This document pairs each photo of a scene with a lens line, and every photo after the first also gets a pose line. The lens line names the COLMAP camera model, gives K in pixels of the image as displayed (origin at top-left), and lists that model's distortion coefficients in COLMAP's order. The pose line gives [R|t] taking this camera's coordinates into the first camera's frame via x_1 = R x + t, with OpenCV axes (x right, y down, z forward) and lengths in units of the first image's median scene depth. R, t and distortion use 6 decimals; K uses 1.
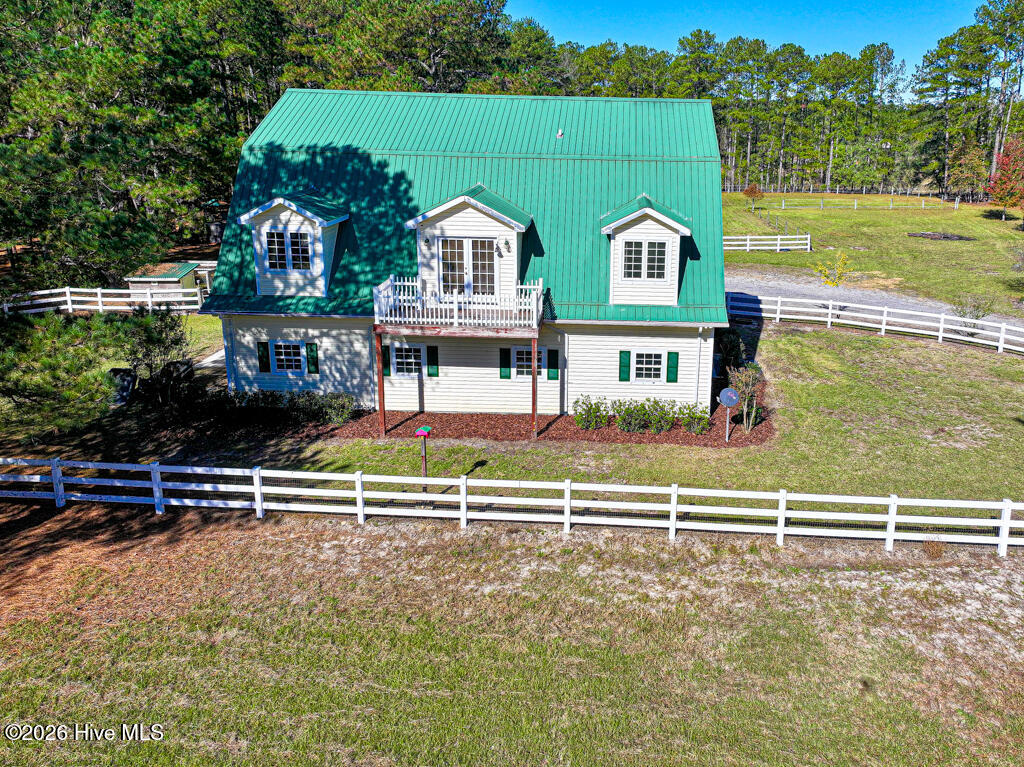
lens RADIAL K [[717.3, 0, 581.6], [0, 717.3, 357.3], [0, 0, 1]] dist [0.026545, -0.000276]
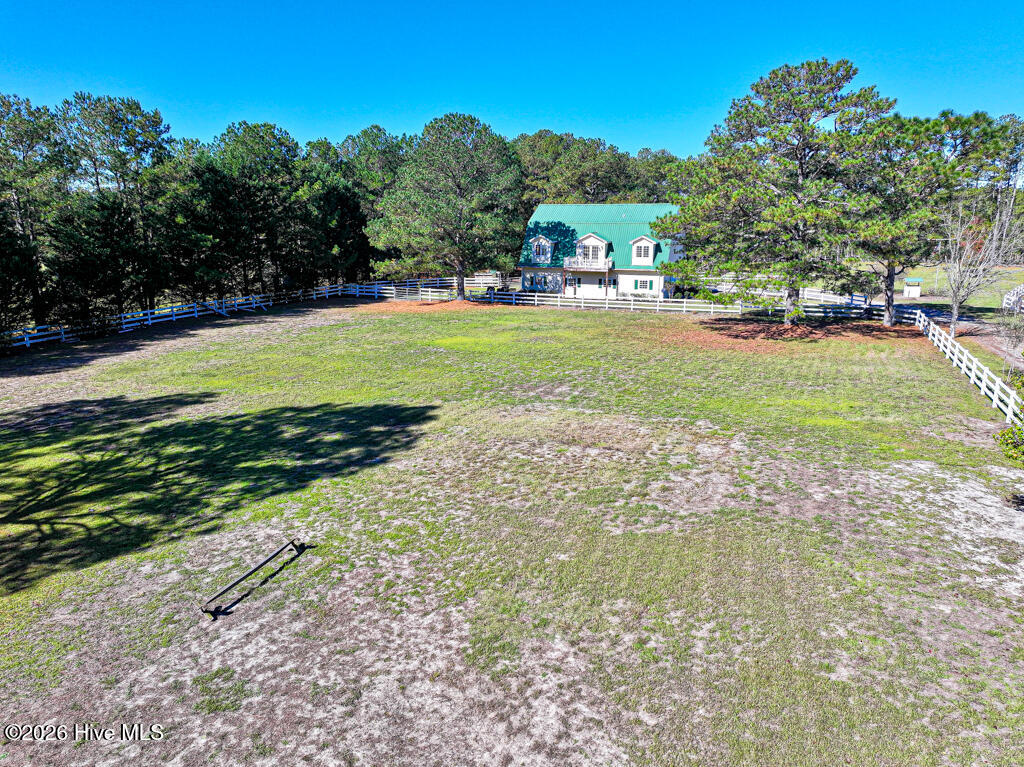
lens RADIAL K [[717.3, 0, 519.5], [0, 717.3, 385.1], [0, 0, 1]] dist [0.026545, -0.000276]
pose [[0.951532, 0.050722, -0.303340, 0.575876], [-0.078330, 0.993749, -0.079543, 0.776929], [0.297409, 0.099448, 0.949557, -2.244342]]
